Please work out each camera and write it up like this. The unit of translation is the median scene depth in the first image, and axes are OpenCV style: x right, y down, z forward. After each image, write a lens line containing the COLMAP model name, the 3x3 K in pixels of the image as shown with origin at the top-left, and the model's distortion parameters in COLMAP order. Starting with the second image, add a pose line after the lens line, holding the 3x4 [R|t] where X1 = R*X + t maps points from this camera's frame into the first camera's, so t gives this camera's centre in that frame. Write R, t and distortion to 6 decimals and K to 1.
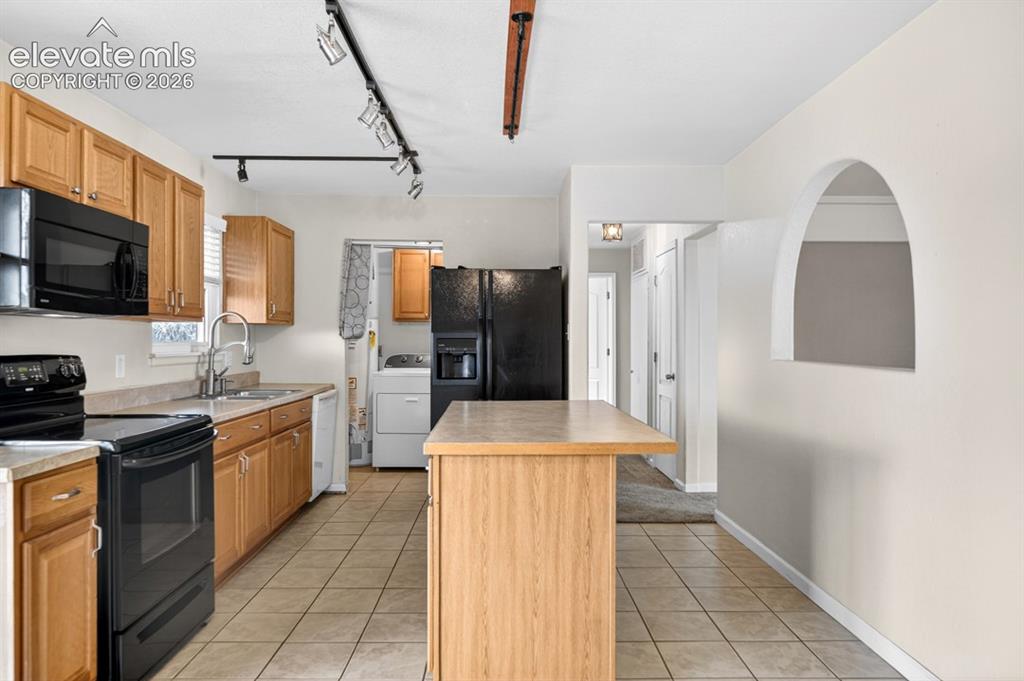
lens RADIAL K [[666.0, 0, 512.0], [0, 666.0, 340.5], [0, 0, 1]] dist [0.046601, -0.053251]
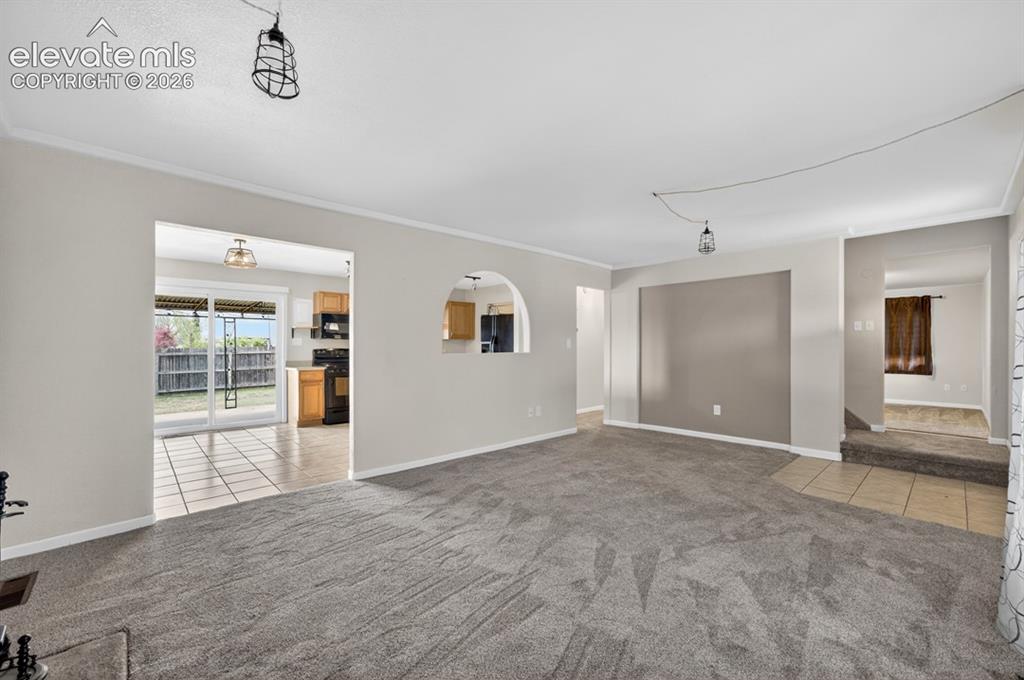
lens RADIAL K [[422.9, 0, 513.9], [0, 422.9, 347.3], [0, 0, 1]] dist [0.019886, 0.000365]
pose [[0.668977, -0.000491, -0.743283, 1.515807], [0.004356, 0.999985, 0.003260, 0.007079], [0.743270, -0.005418, 0.668970, 0.009952]]
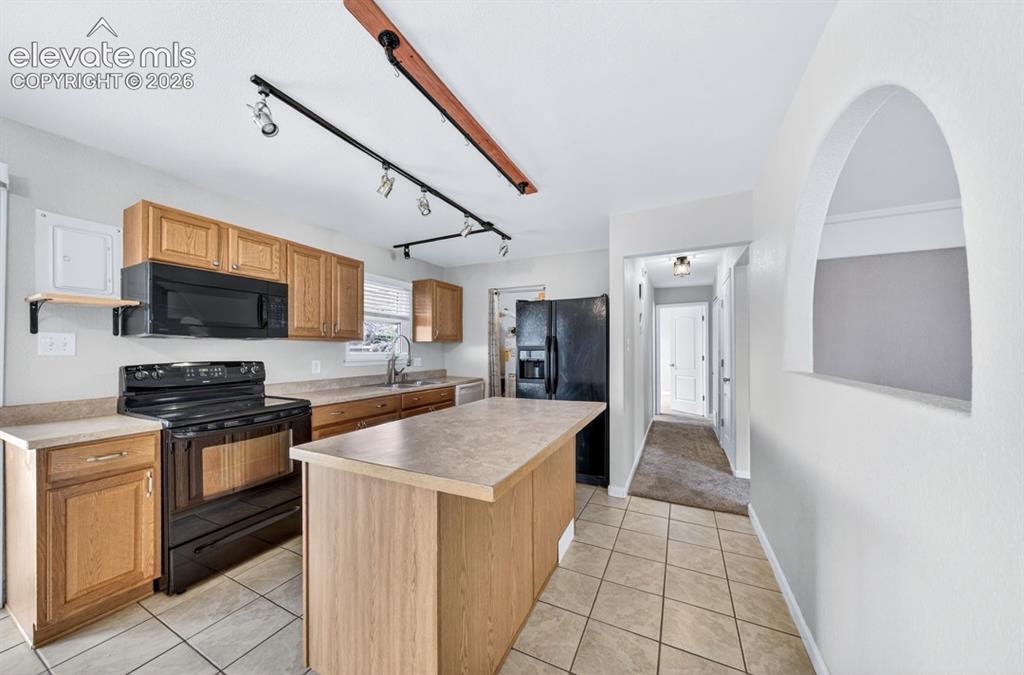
lens RADIAL K [[341.3, 0, 512.7], [0, 341.3, 350.6], [0, 0, 1]] dist [0.000136, 0.000041]
pose [[0.888500, -0.006440, -0.458831, 0.283509], [0.006971, 0.999976, -0.000537, -0.000910], [0.458823, -0.002722, 0.888523, 0.423979]]
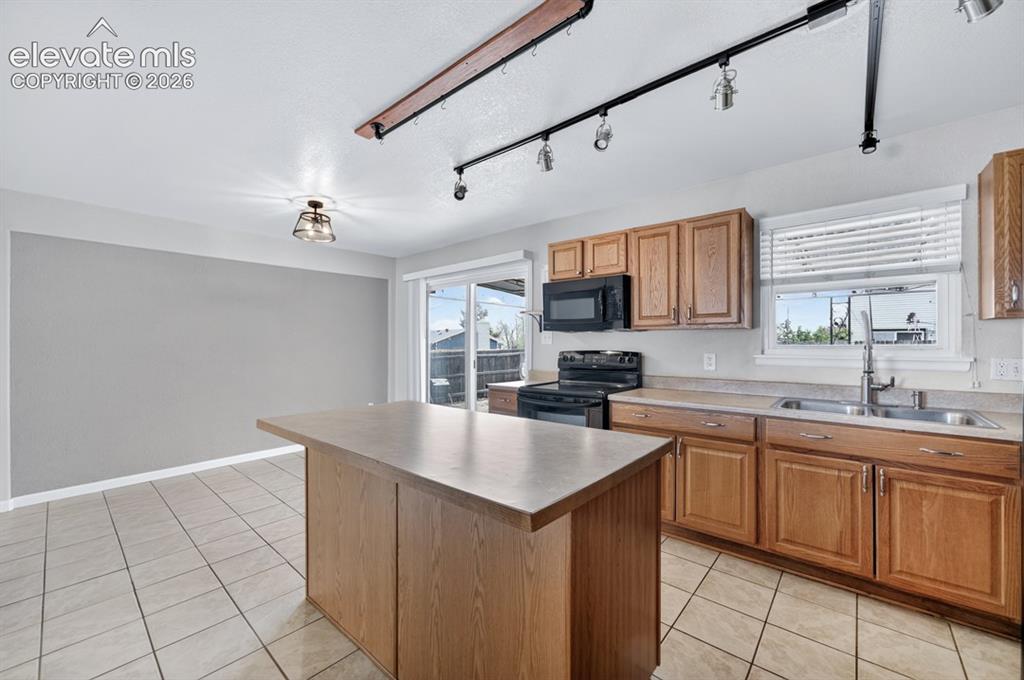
lens RADIAL K [[403.0, 0, 512.0], [0, 403.0, 340.0], [0, 0, 1]] dist [0.001017, 0.000181]
pose [[-0.654225, -0.006276, -0.756274, 0.323143], [0.001326, 0.999955, -0.009446, -0.000617], [0.756299, -0.007183, -0.654187, 1.203686]]
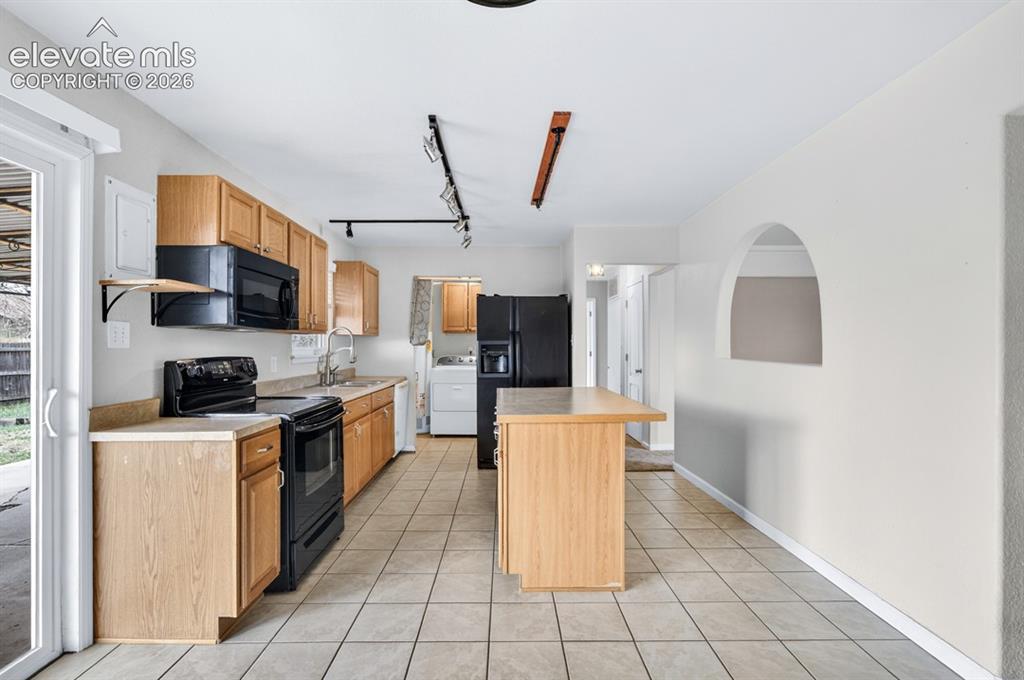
lens RADIAL K [[475.1, 0, 510.4], [0, 475.1, 344.9], [0, 0, 1]] dist [0.001640, 0.000811]
pose [[0.999992, -0.003764, -0.001211, -0.061784], [0.003761, 0.999990, -0.002223, -0.000244], [0.001219, 0.002219, 0.999997, -0.038825]]
